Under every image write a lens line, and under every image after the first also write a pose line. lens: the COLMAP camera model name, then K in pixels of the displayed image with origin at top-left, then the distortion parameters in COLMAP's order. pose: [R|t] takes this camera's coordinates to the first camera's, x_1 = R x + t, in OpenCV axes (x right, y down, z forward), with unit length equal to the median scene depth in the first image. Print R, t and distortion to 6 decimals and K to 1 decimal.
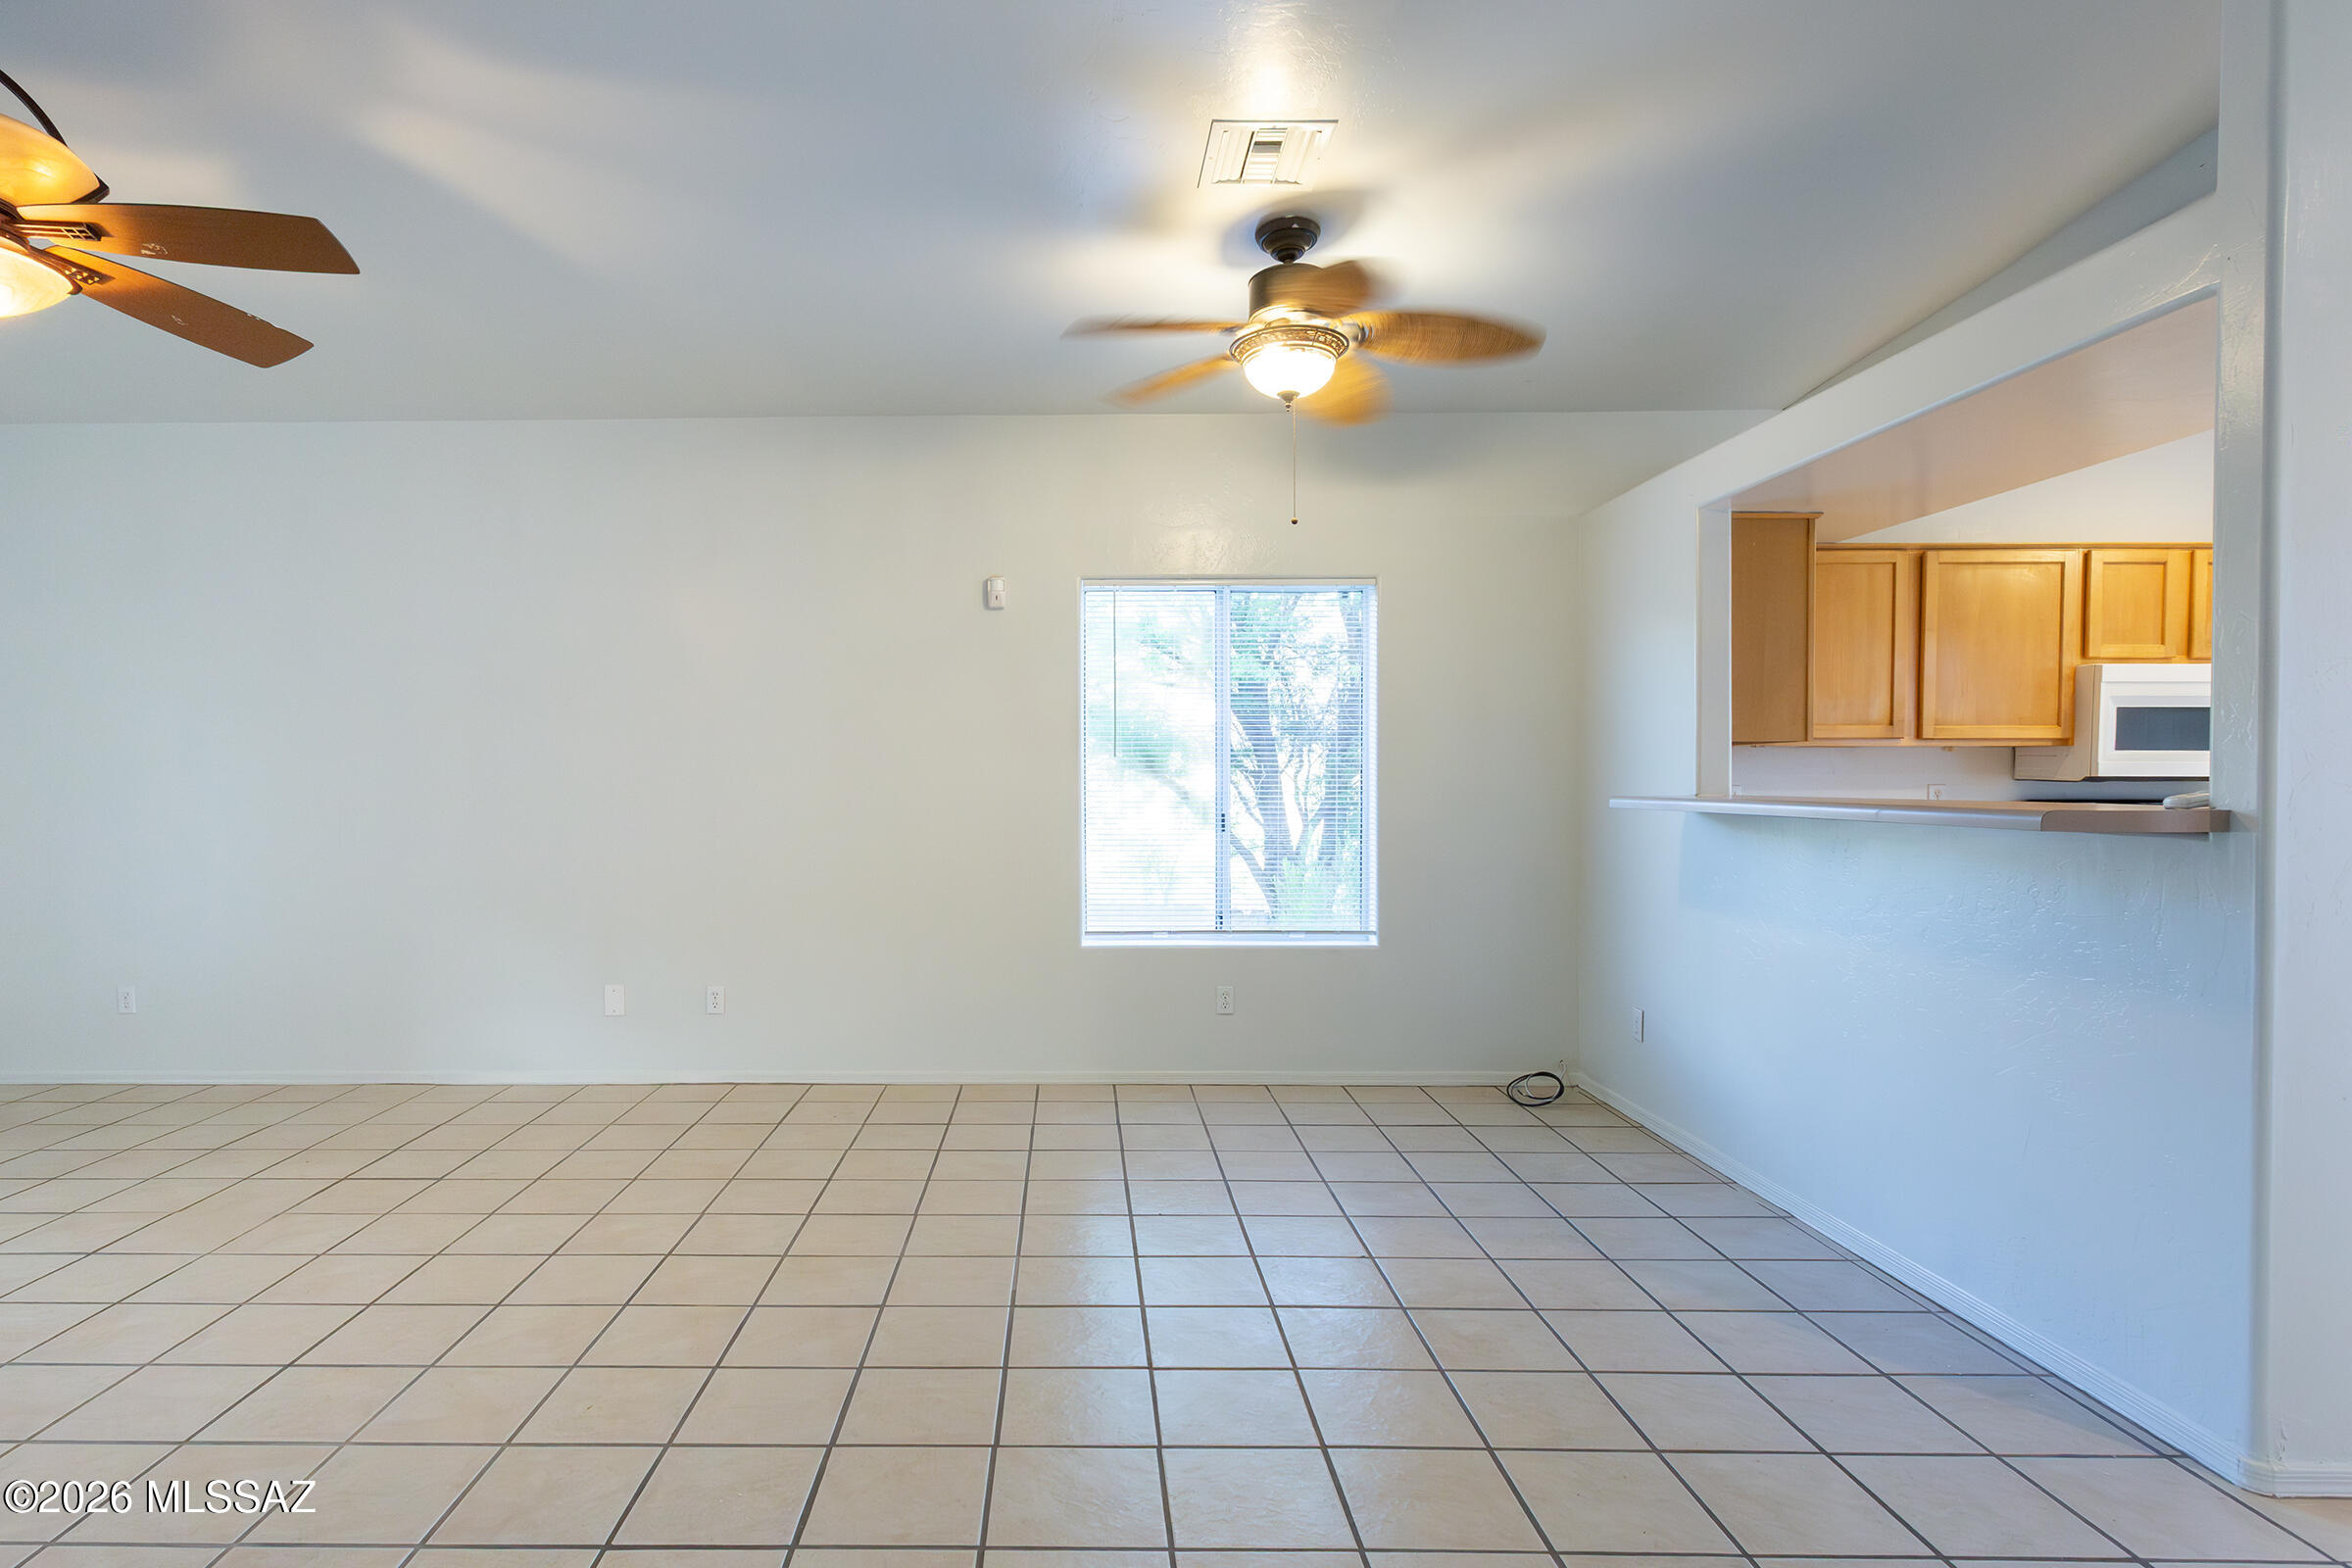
lens RADIAL K [[1224.6, 0, 1040.8], [0, 1224.6, 795.3], [0, 0, 1]] dist [0.002832, 0.000684]
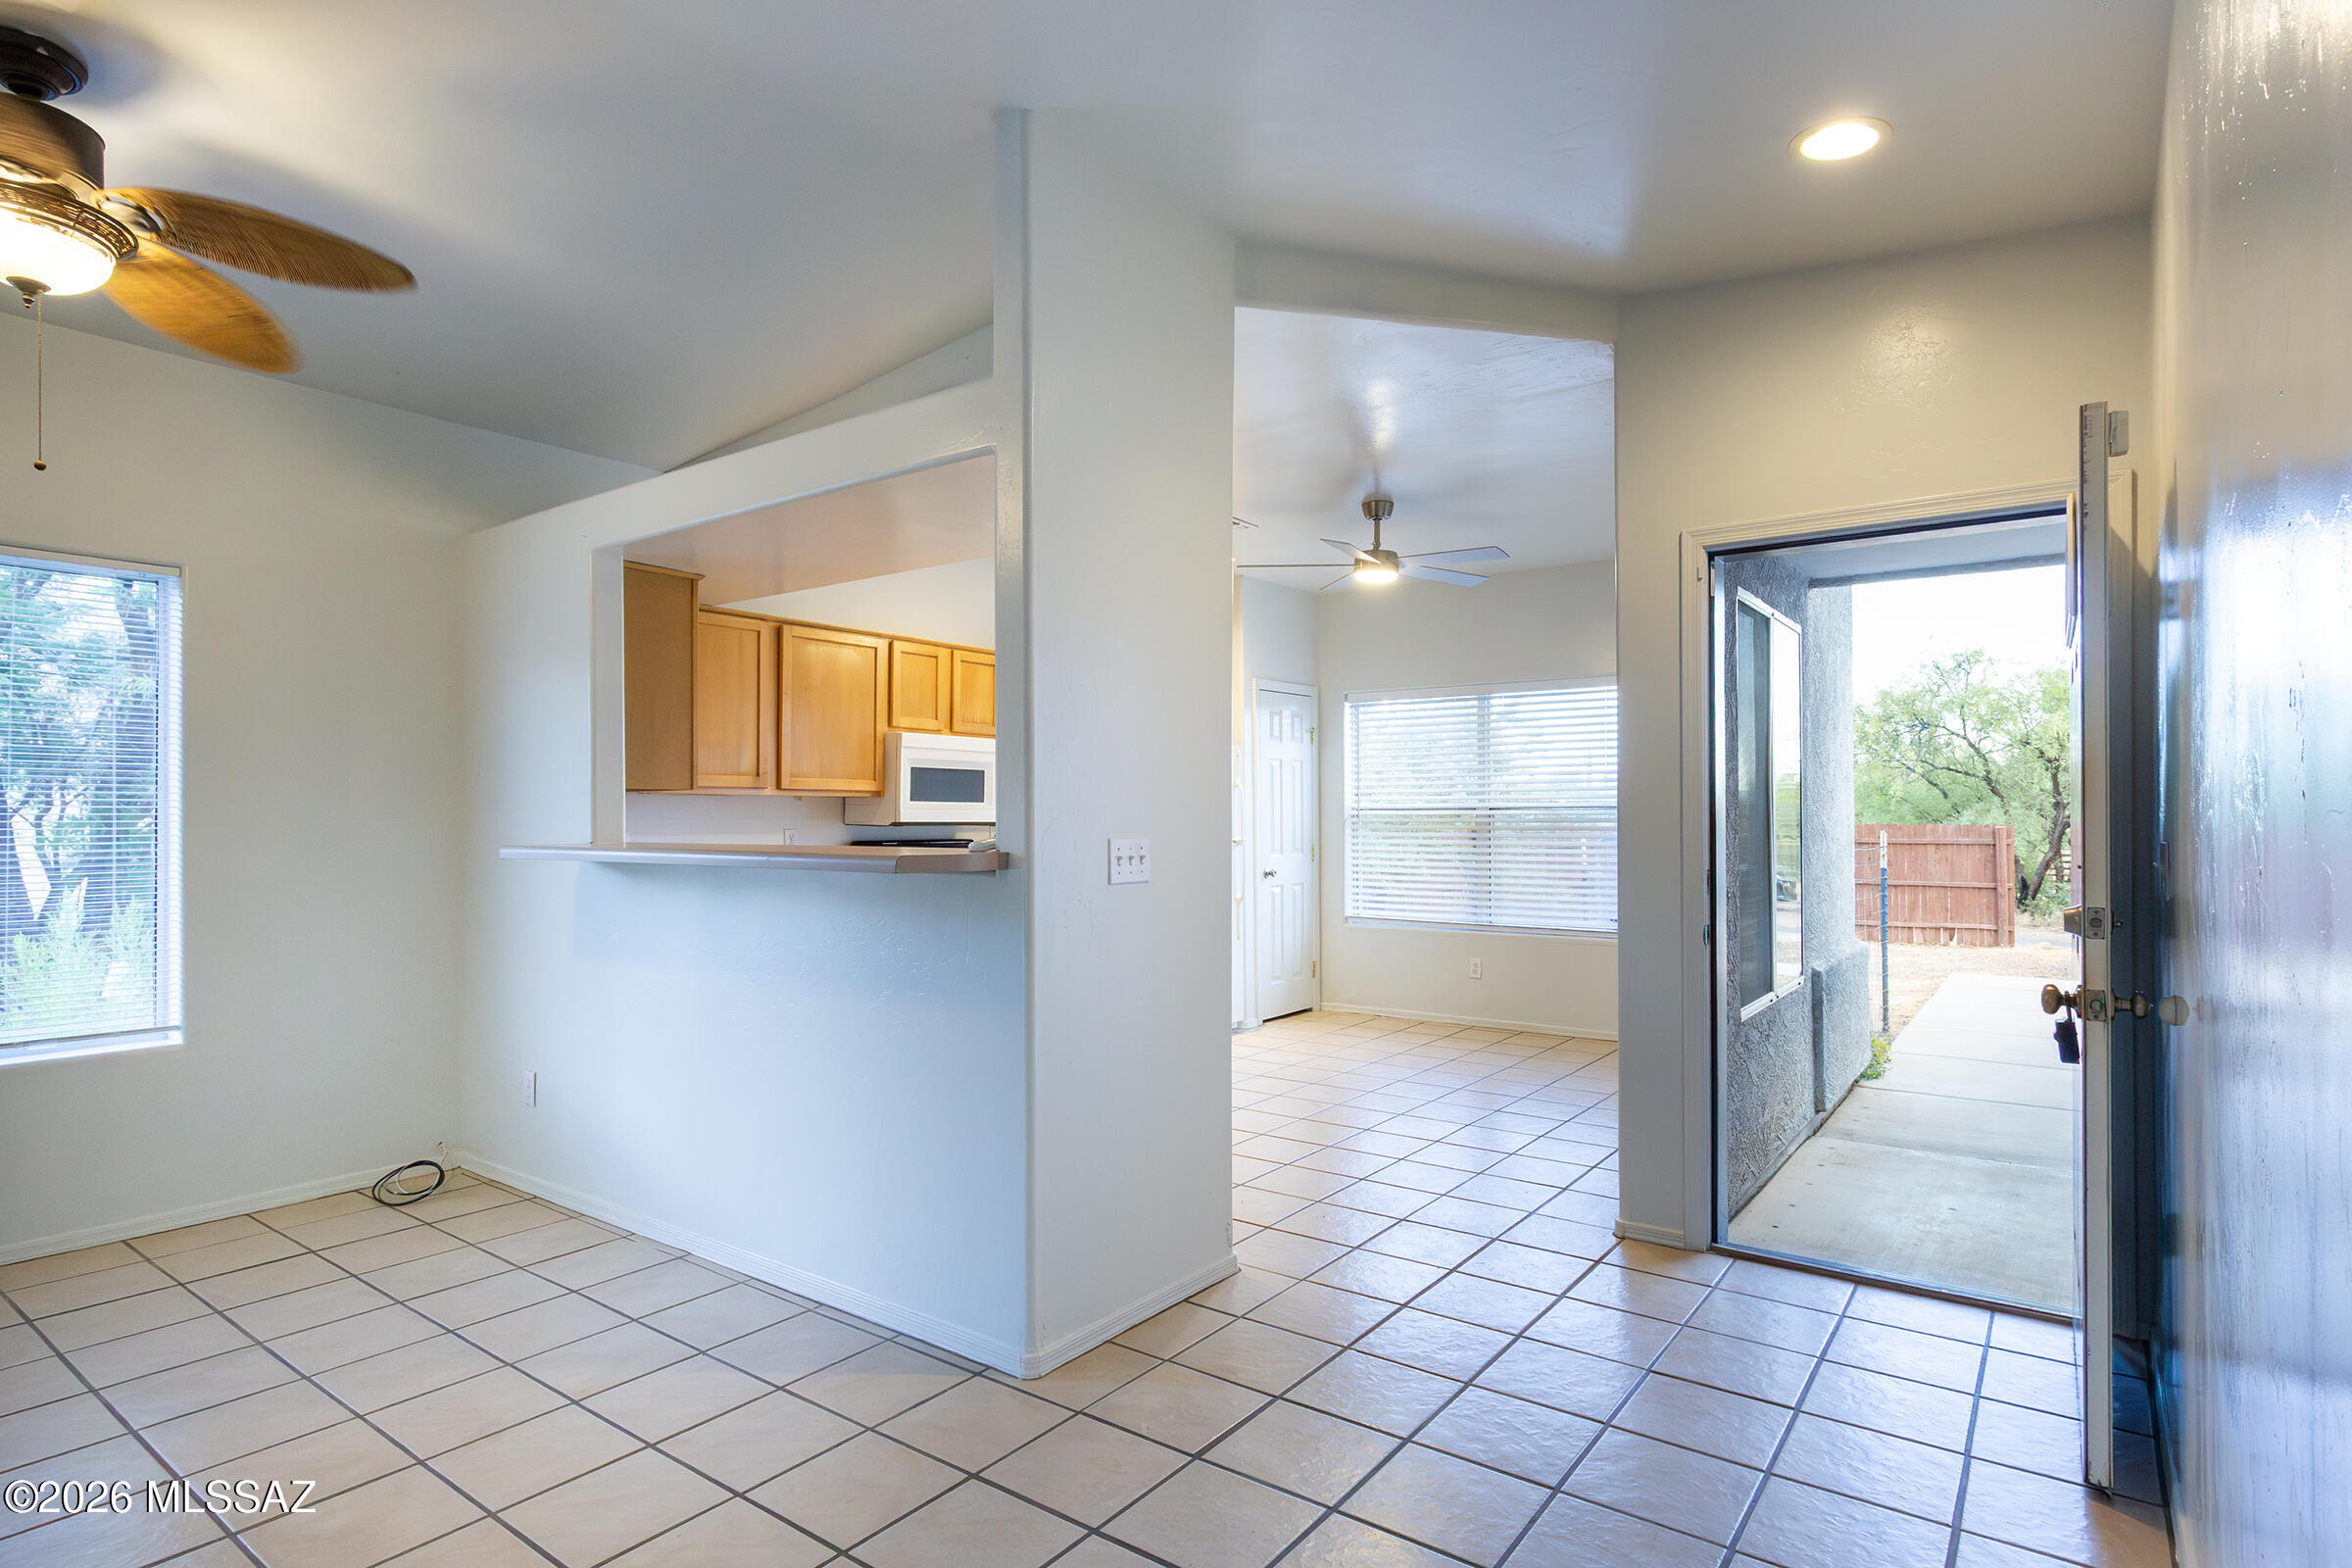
lens RADIAL K [[1224.4, 0, 1177.1], [0, 1224.4, 808.2], [0, 0, 1]] dist [0.002686, 0.001009]
pose [[0.579214, 0.005268, 0.815159, 0.008528], [0.013706, 0.999775, -0.016200, -0.005054], [-0.815060, 0.020556, 0.579011, 0.047716]]
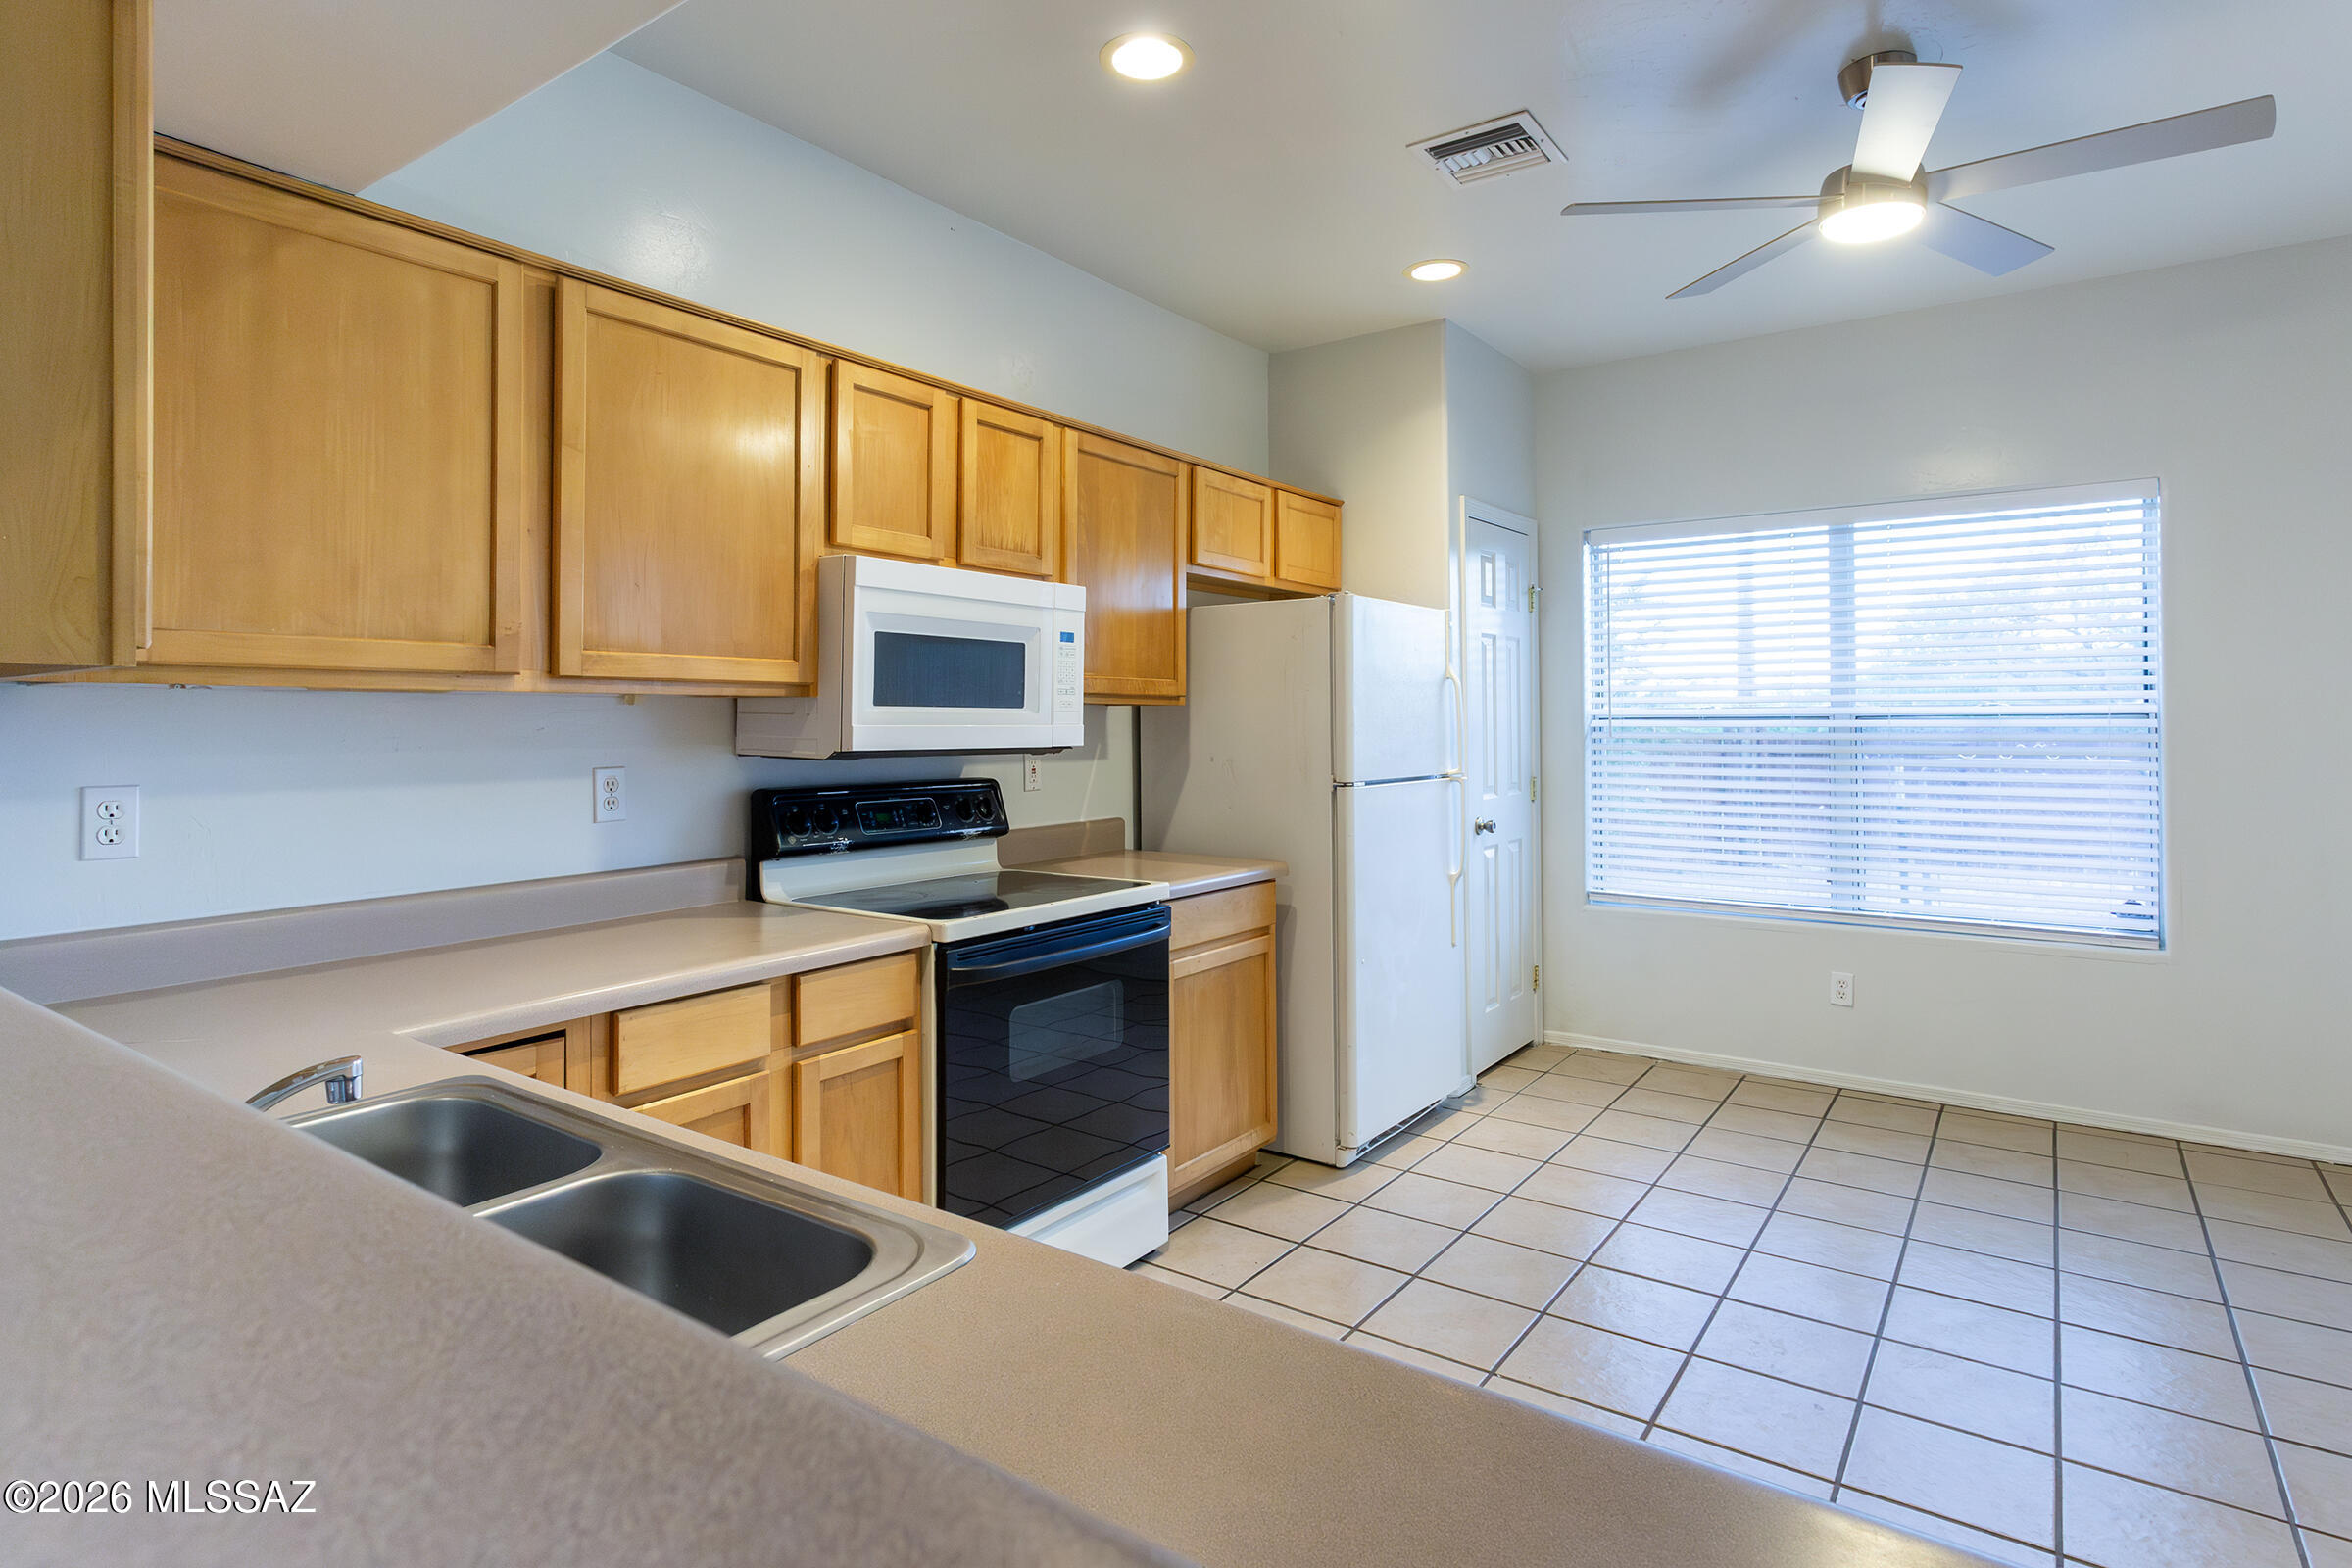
lens RADIAL K [[1241.6, 0, 1171.7], [0, 1241.6, 706.5], [0, 0, 1]] dist [0.000614, 0.000269]
pose [[0.565102, 0.009132, 0.824970, 0.462644], [0.015903, 0.999632, -0.021959, -0.020677], [-0.824868, 0.025528, 0.564749, 0.543182]]
